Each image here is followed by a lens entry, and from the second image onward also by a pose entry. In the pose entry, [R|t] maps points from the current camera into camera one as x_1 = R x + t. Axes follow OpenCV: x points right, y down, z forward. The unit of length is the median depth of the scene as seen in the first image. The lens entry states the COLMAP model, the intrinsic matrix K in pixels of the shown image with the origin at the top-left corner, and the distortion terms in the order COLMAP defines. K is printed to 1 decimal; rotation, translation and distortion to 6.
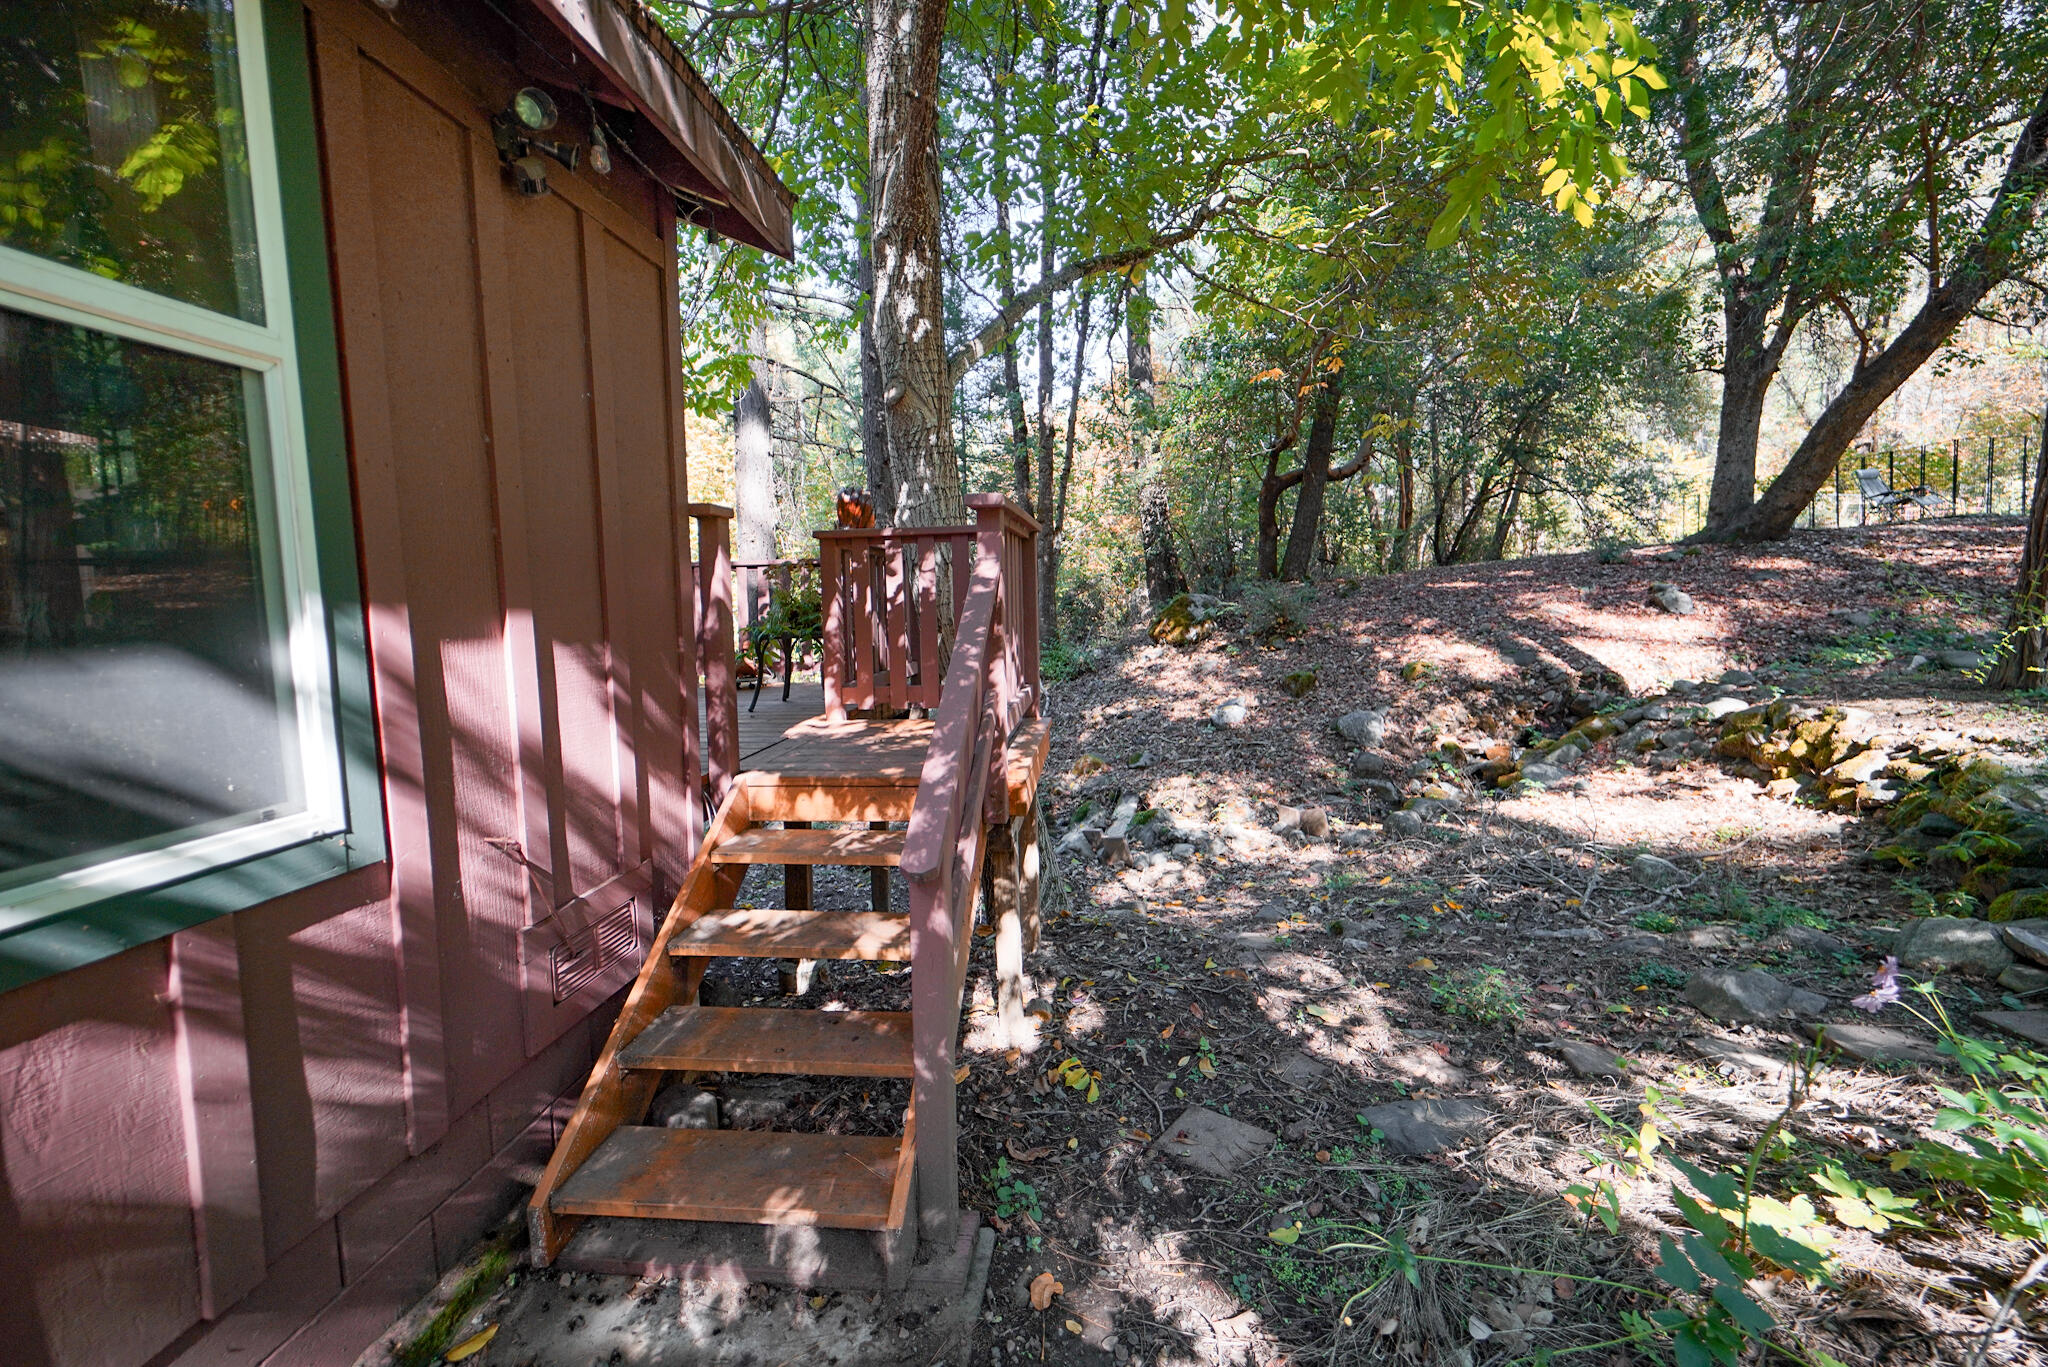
lens RADIAL K [[819.4, 0, 1021.1], [0, 819.4, 669.0], [0, 0, 1]] dist [0.003180, -0.001283]
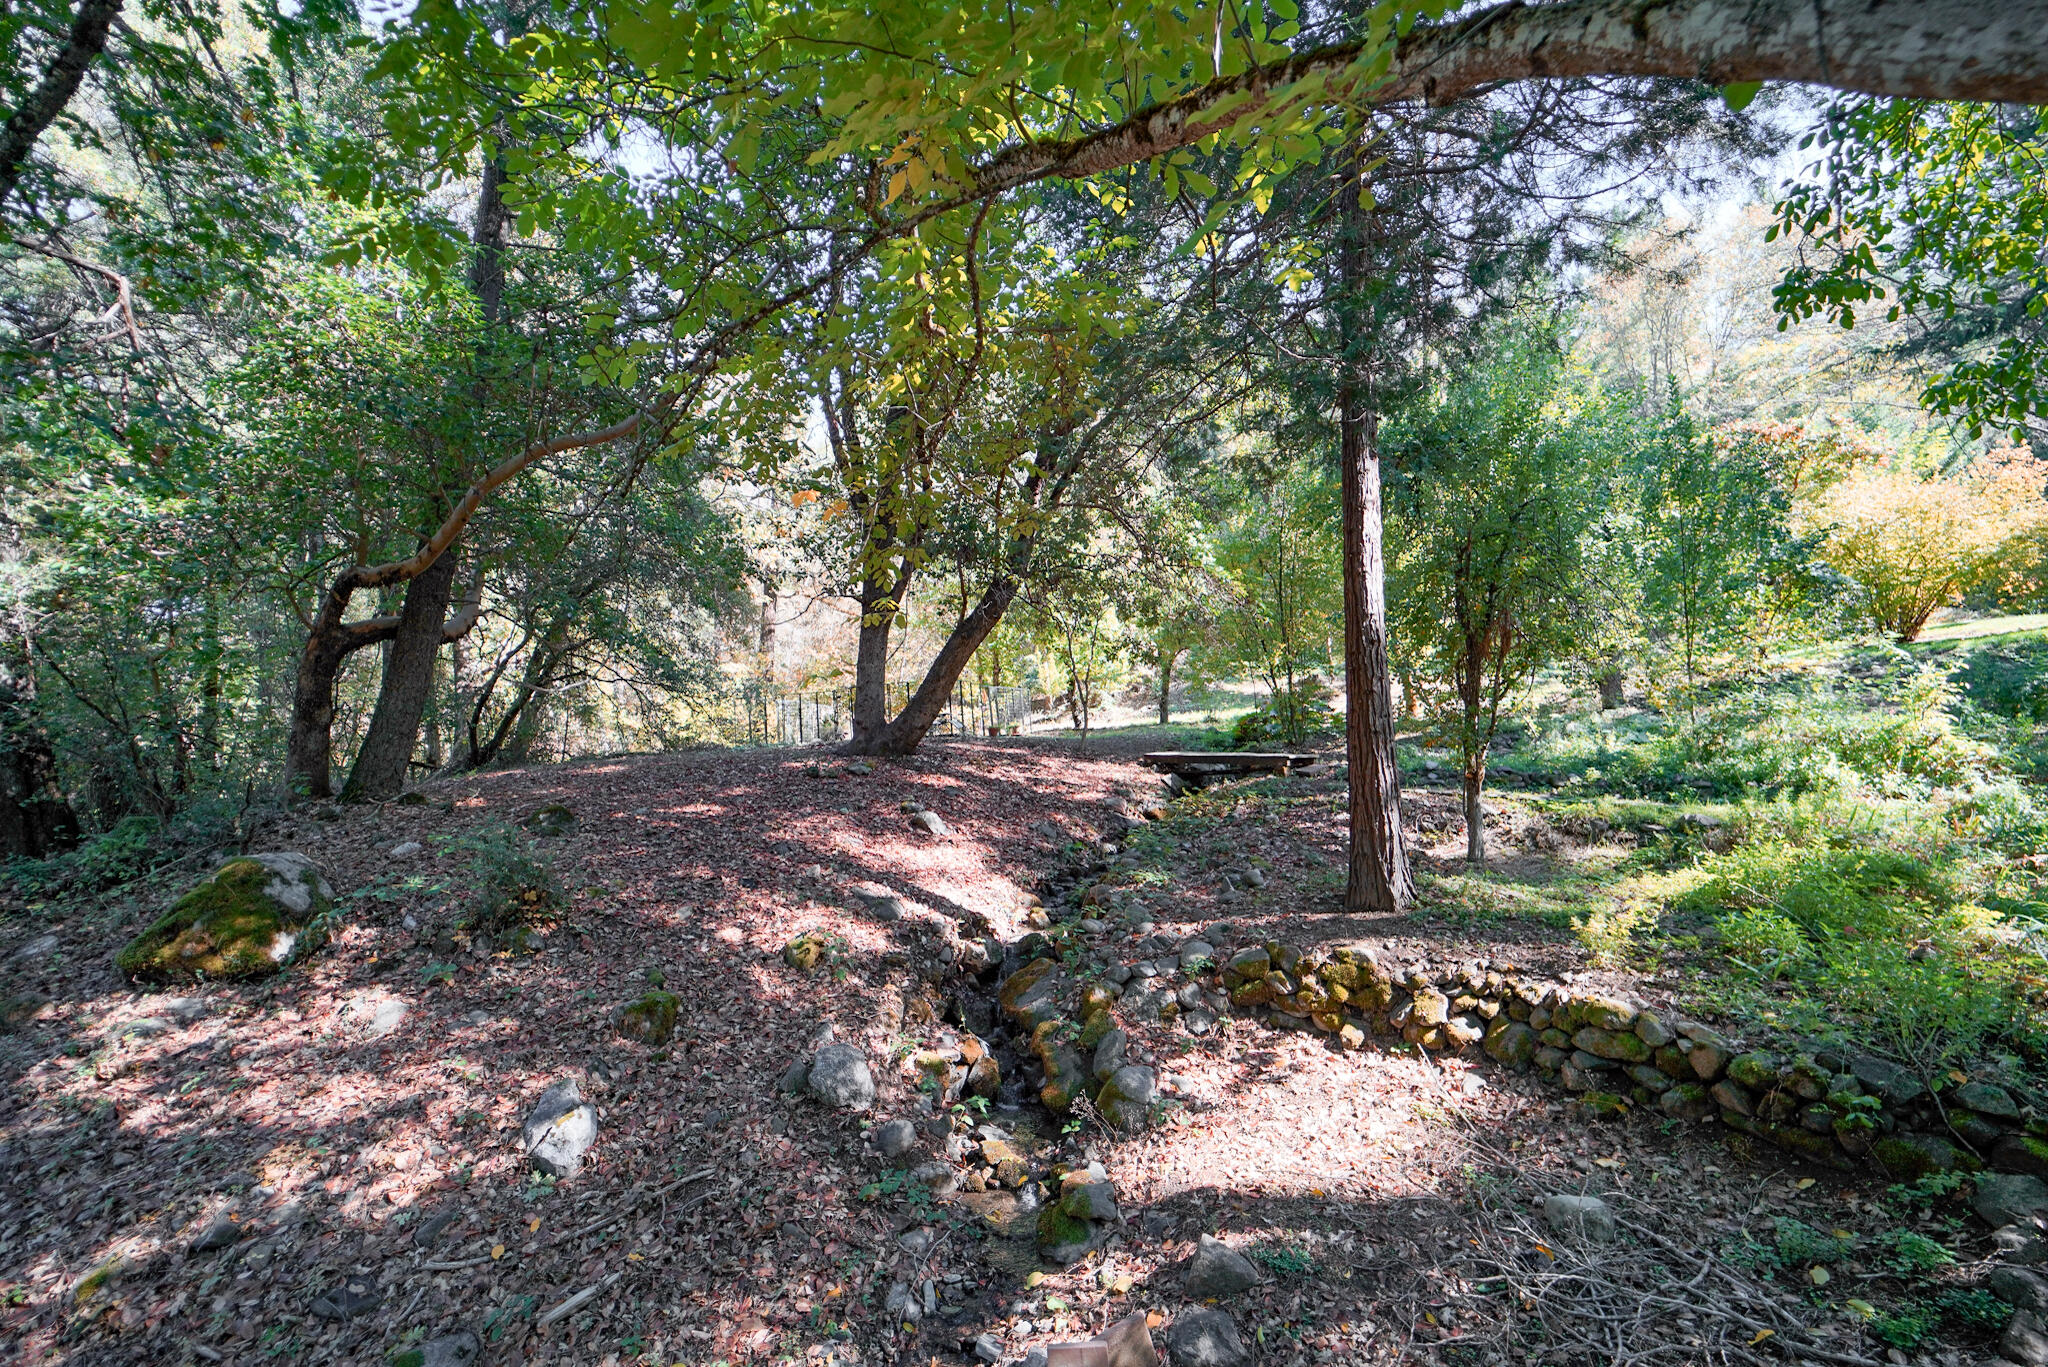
lens RADIAL K [[819.4, 0, 1031.1], [0, 819.4, 687.7], [0, 0, 1]] dist [0.003180, -0.001283]
pose [[0.323809, 0.083578, 0.942424, -0.218430], [0.093005, 0.988454, -0.119616, -0.200505], [-0.941540, 0.126383, 0.312297, 0.960783]]
